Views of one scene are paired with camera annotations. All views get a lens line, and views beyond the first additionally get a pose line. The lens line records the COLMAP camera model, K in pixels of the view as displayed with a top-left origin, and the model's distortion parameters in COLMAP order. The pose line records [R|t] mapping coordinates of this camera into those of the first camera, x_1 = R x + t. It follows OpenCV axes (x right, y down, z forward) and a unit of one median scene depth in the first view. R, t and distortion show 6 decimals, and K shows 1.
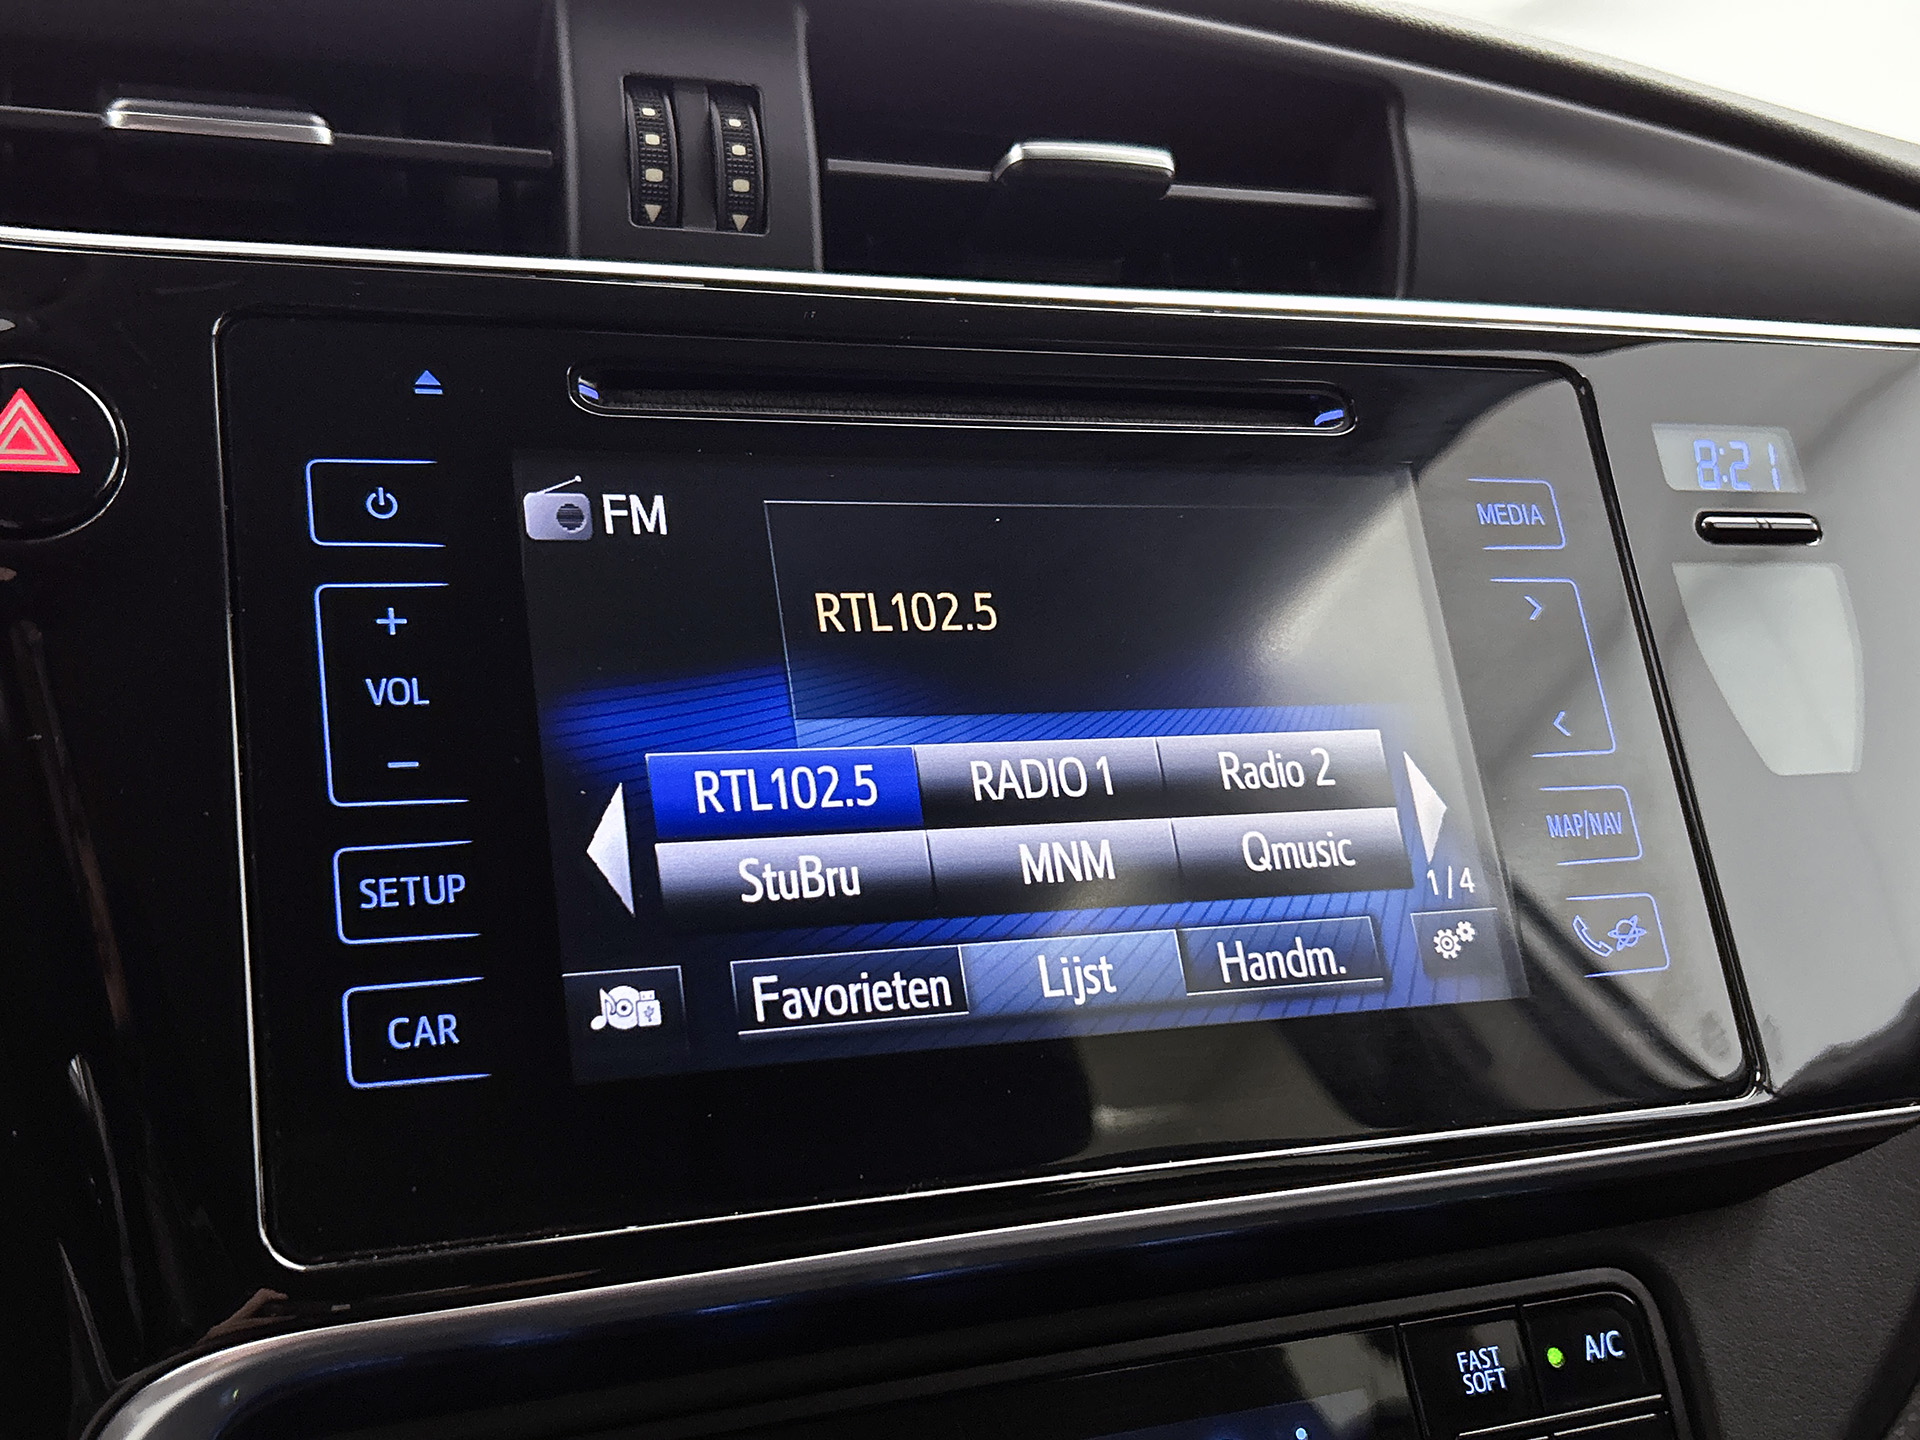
lens RADIAL K [[2100.1, 0, 955.2], [0, 2100.1, 752.2], [0, 0, 1]] dist [0.205350, -0.672642]
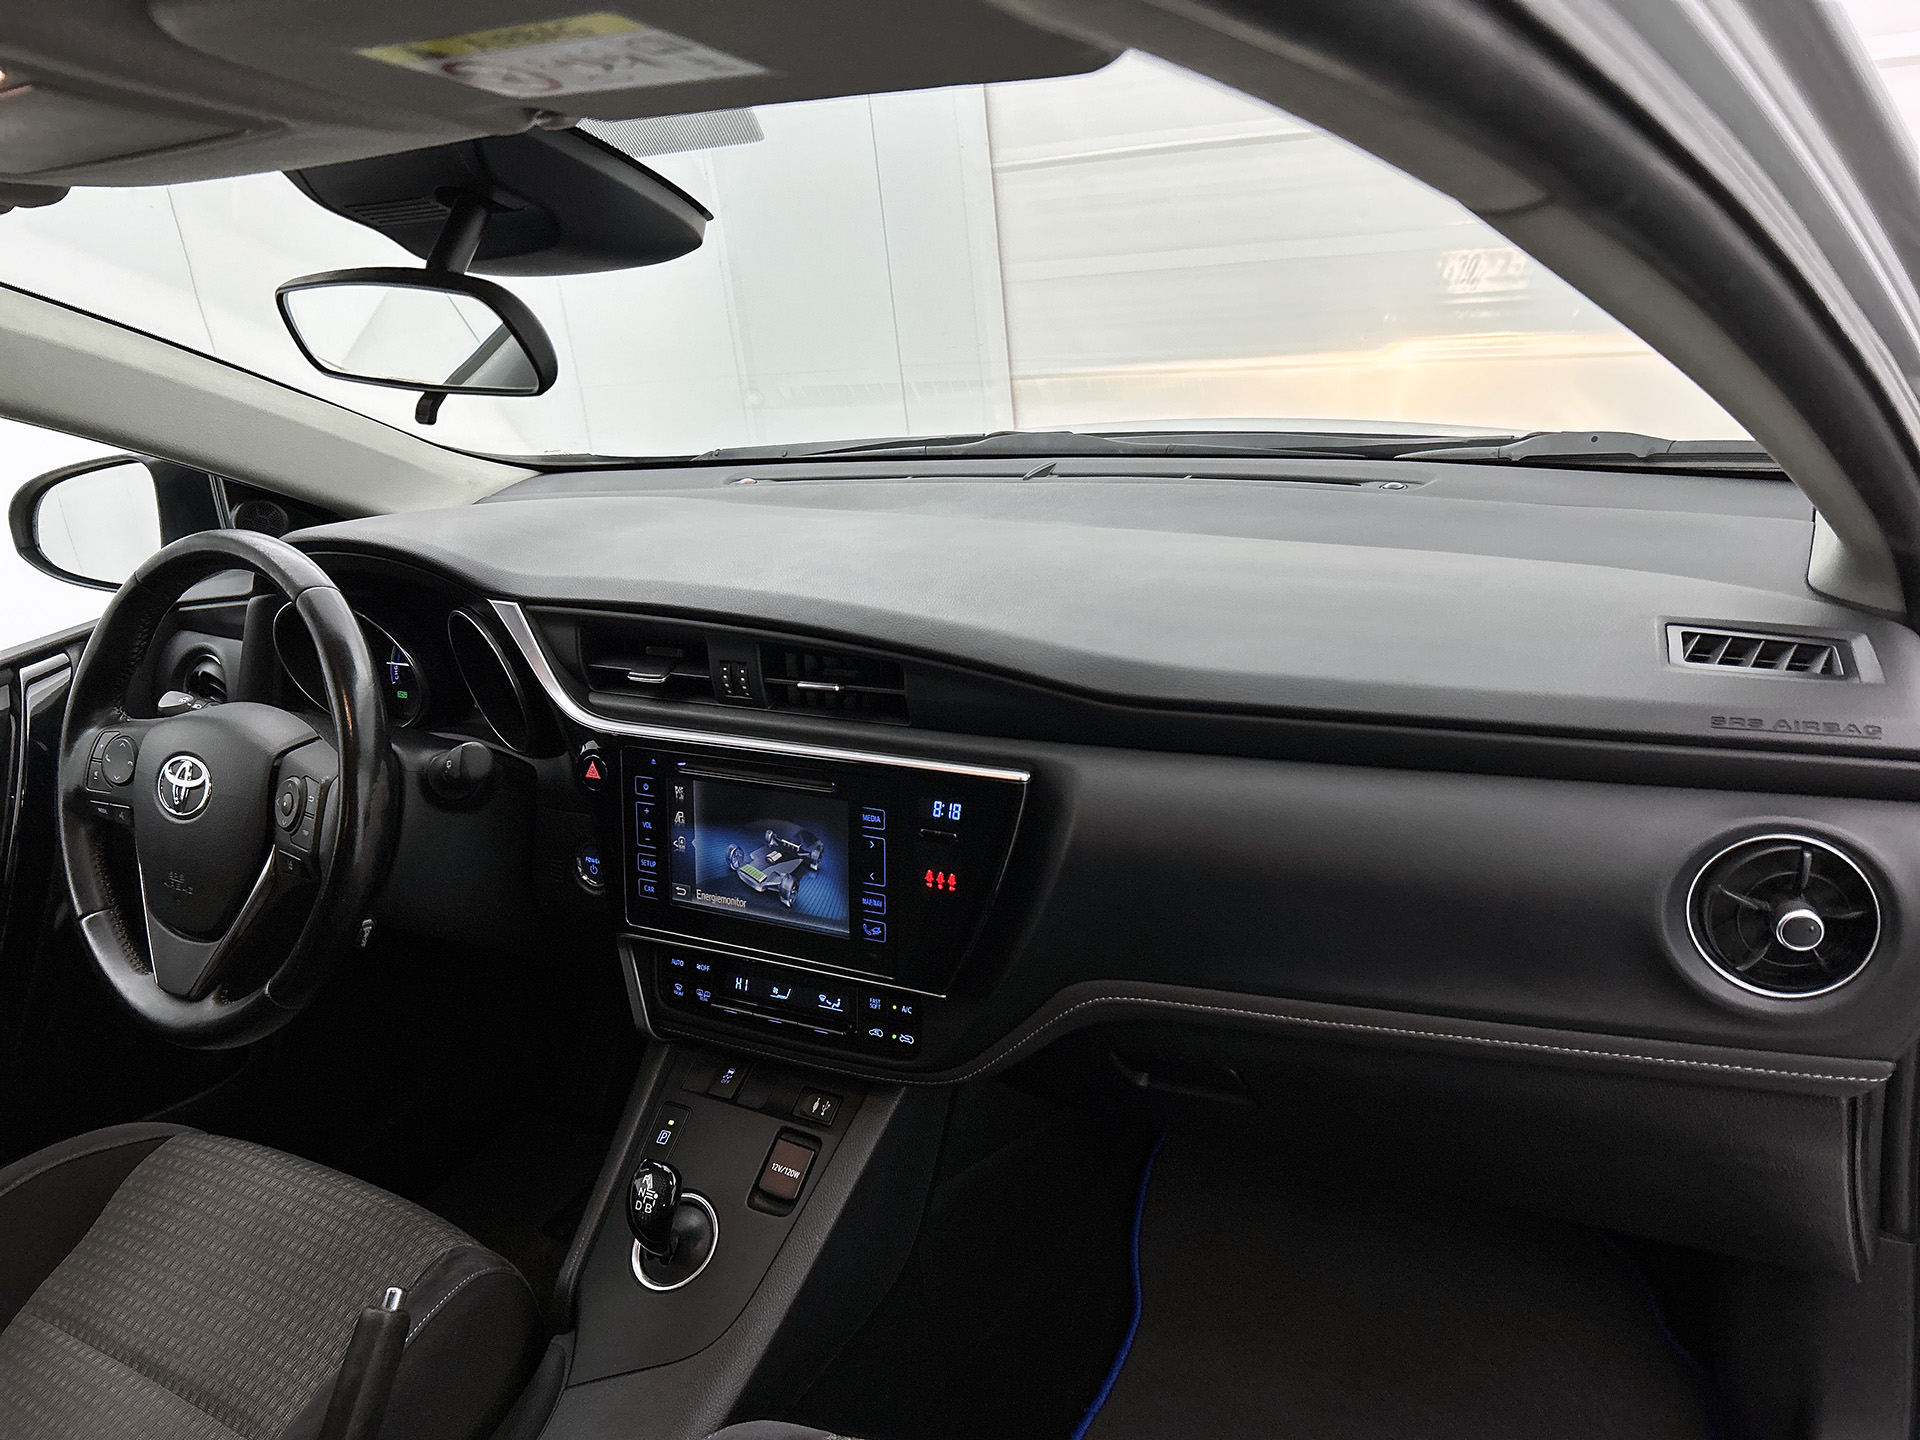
lens RADIAL K [[1472.1, 0, 927.5], [0, 1472.1, 723.6], [0, 0, 1]] dist [0.043303, -0.050003]
pose [[0.614446, 0.277262, -0.738635, 2.490942], [0.134446, 0.885724, 0.444316, -1.590232], [0.777419, -0.372315, 0.506953, -0.186481]]
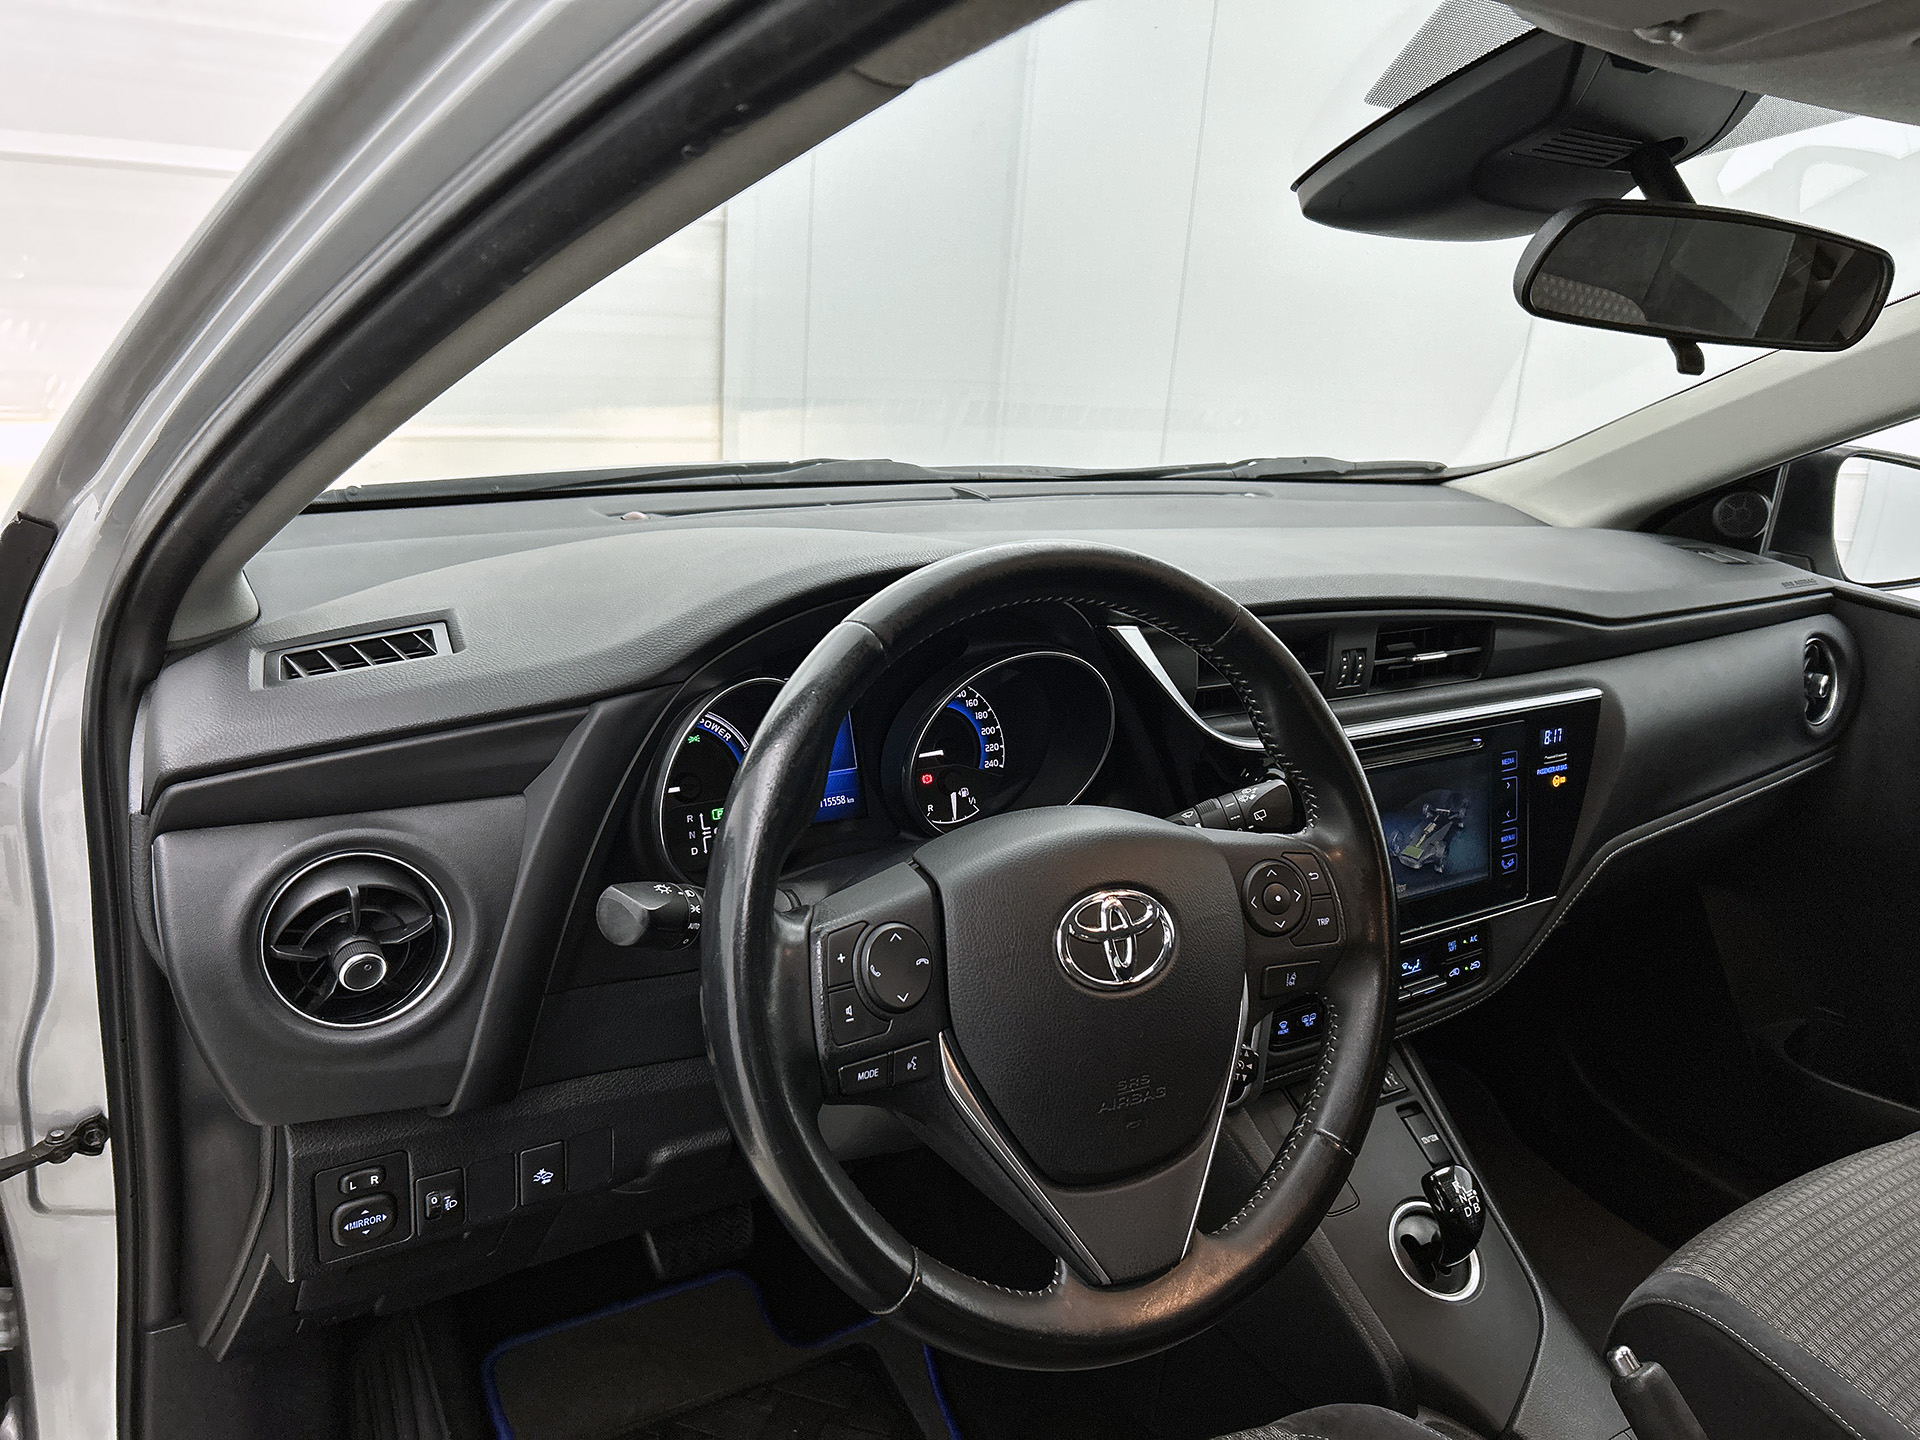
lens RADIAL K [[1465.1, 0, 978.1], [0, 1465.1, 744.5], [0, 0, 1]] dist [0.031523, -0.006379]
pose [[0.969310, 0.066435, 0.236695, -1.624163], [-0.154240, 0.914070, 0.375082, -1.210811], [-0.191437, -0.400078, 0.896264, -1.547993]]
